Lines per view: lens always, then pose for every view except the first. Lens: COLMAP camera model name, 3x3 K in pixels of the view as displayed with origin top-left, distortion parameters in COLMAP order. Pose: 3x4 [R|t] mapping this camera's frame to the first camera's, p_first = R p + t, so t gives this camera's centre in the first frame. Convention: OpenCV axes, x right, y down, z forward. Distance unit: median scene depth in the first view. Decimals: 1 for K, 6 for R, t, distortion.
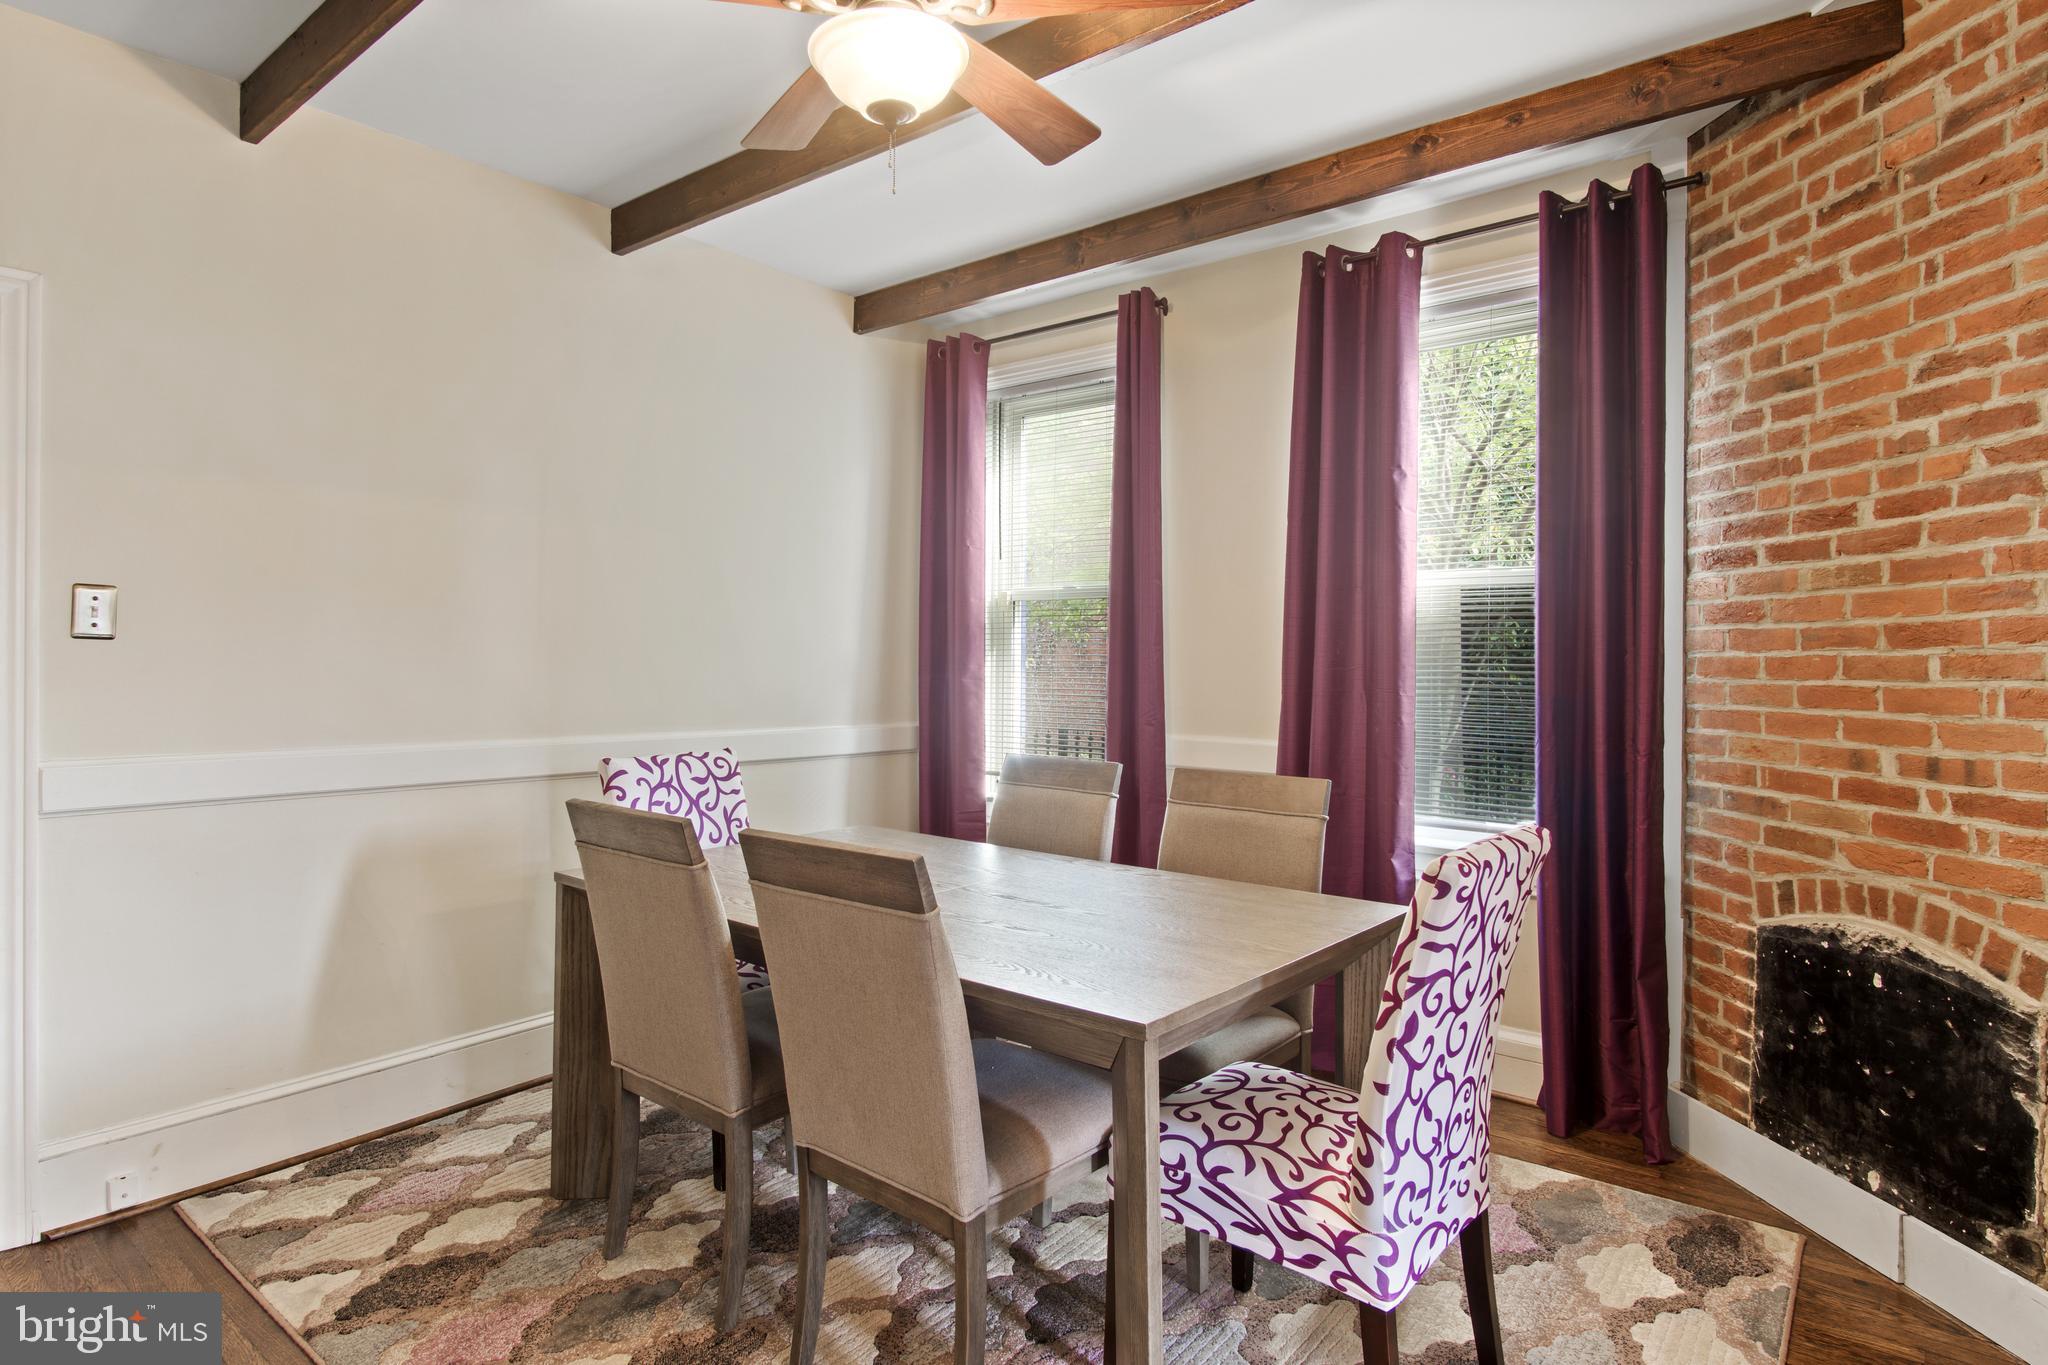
lens RADIAL K [[1101.5, 0, 1022.3], [0, 1101.5, 658.6], [0, 0, 1]] dist [-0.011503, 0.000216]
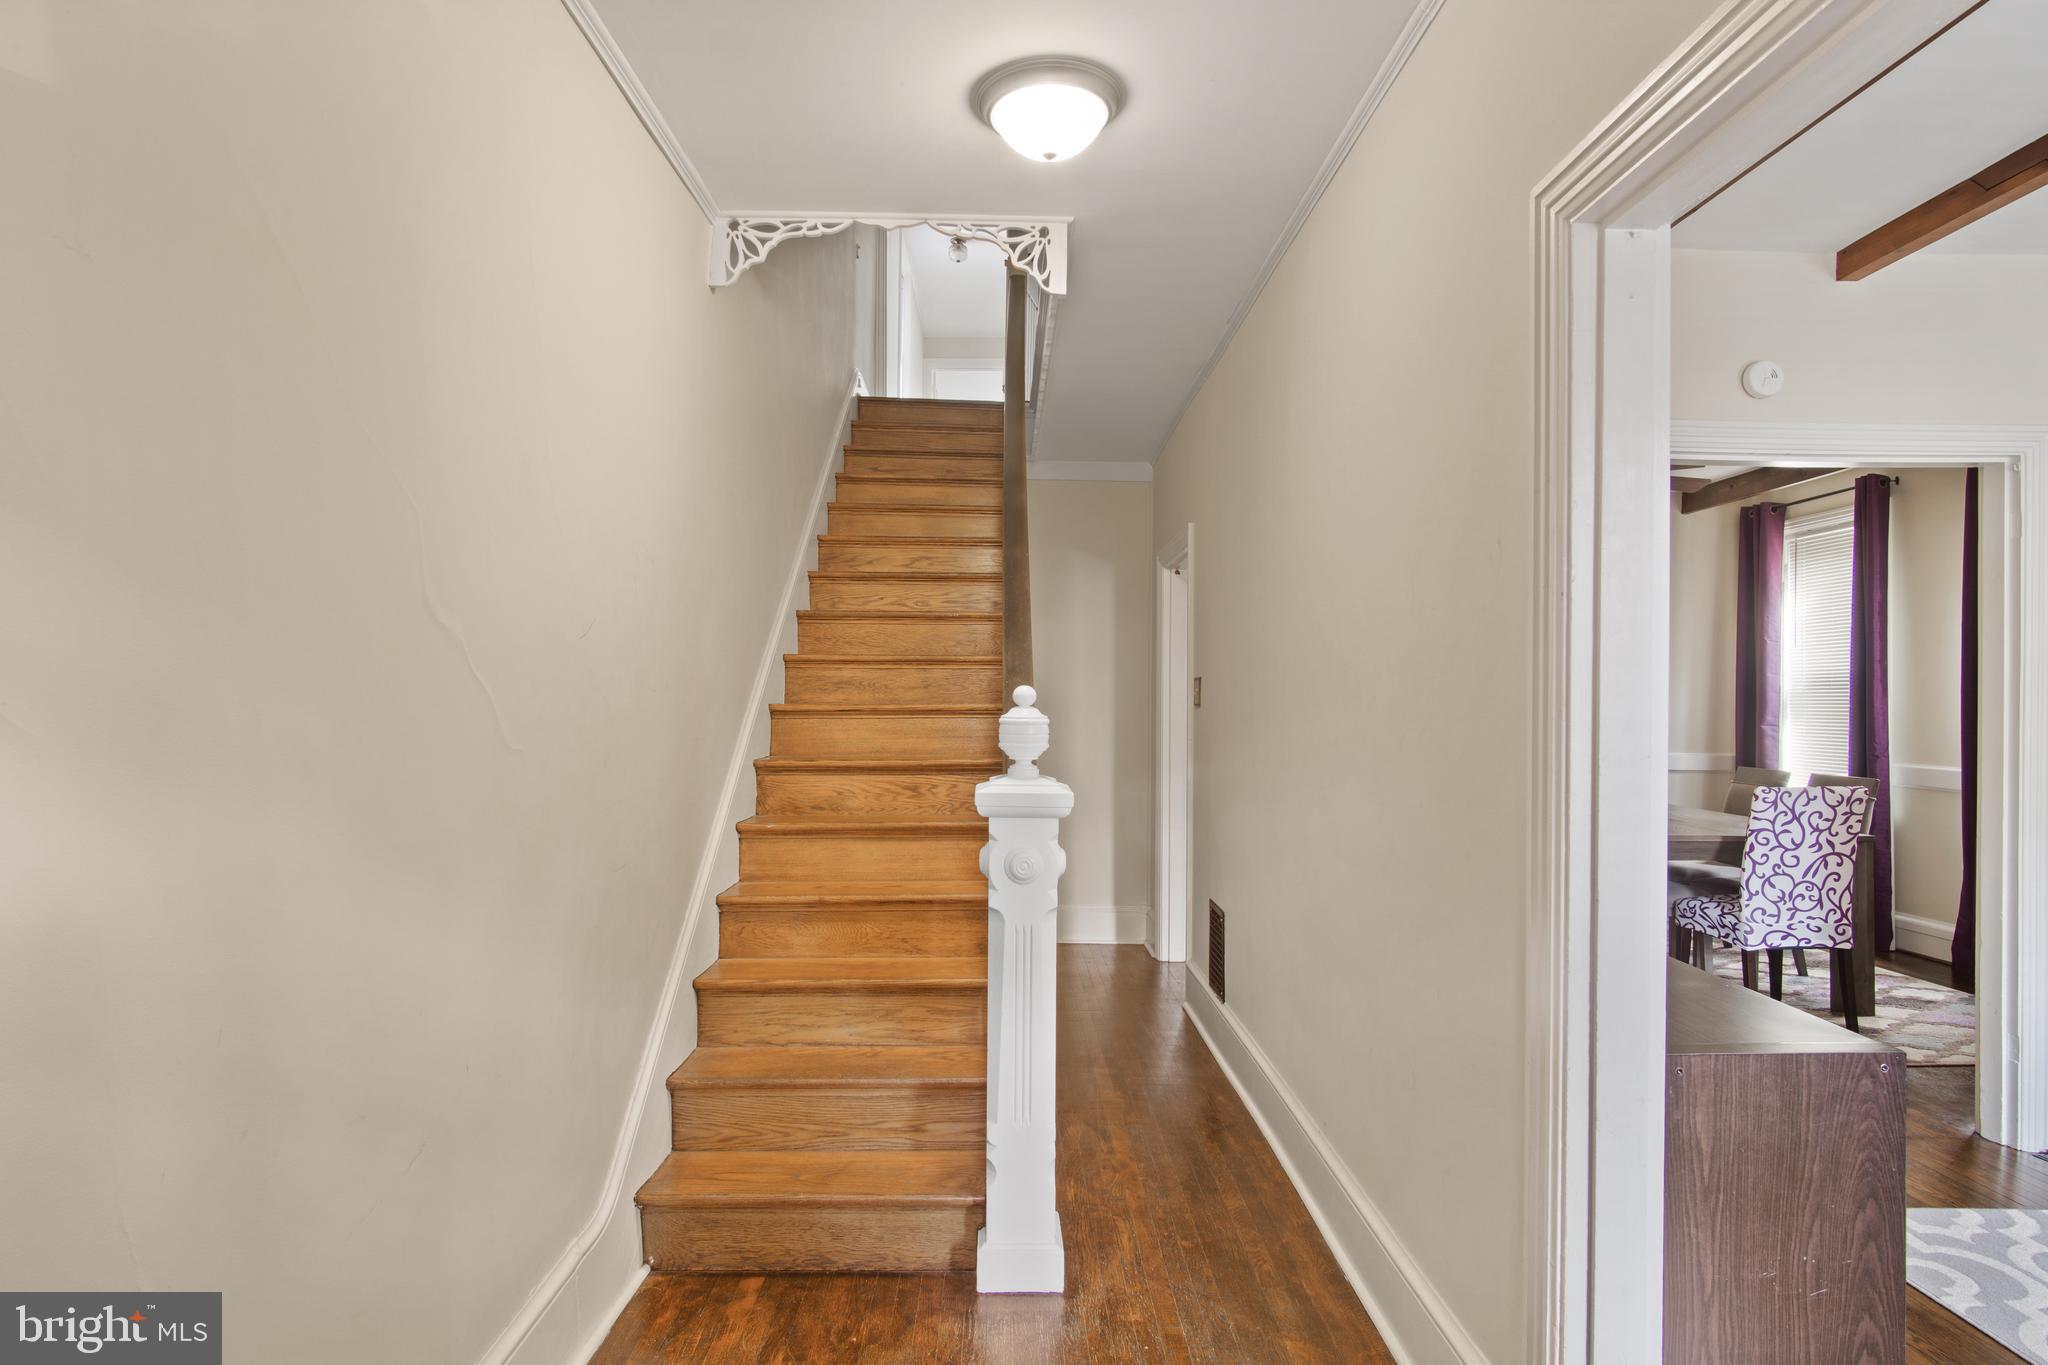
lens RADIAL K [[1101.5, 0, 1016.8], [0, 1101.5, 705.3], [0, 0, 1]] dist [-0.011503, 0.000216]
pose [[0.638699, -0.003744, -0.769447, 0.737473], [0.003723, 0.999991, -0.001775, -0.018473], [0.769447, -0.001731, 0.638708, -1.263451]]
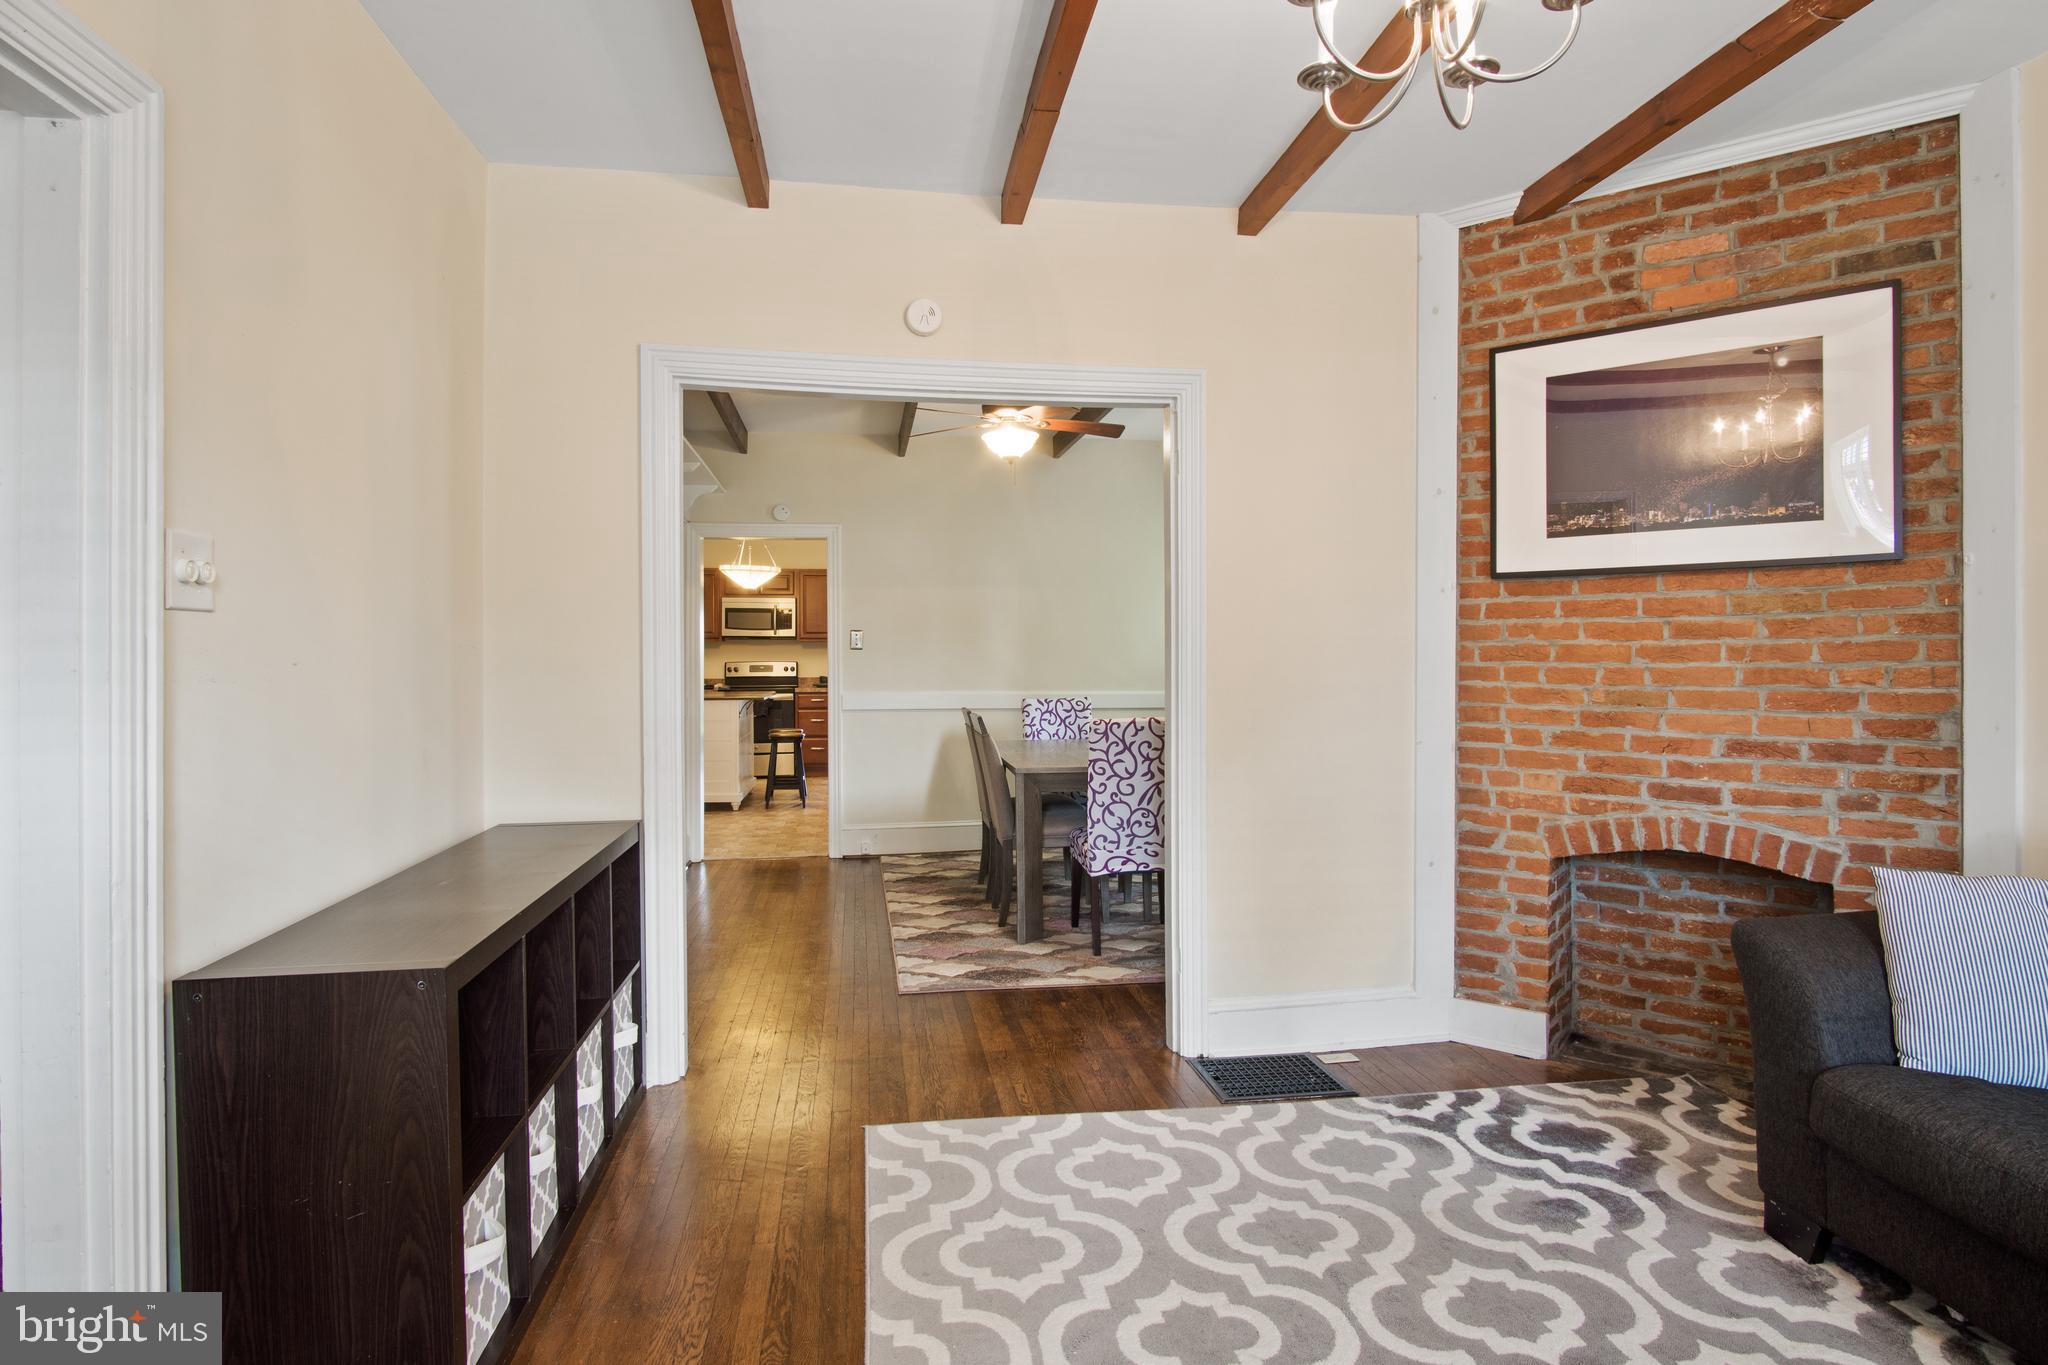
lens RADIAL K [[1101.5, 0, 1027.0], [0, 1101.5, 663.4], [0, 0, 1]] dist [-0.011503, 0.000216]
pose [[0.743245, -0.004711, -0.669003, 1.230065], [0.011119, 0.999924, 0.005312, 0.007490], [0.668927, -0.011386, 0.743241, -0.727366]]
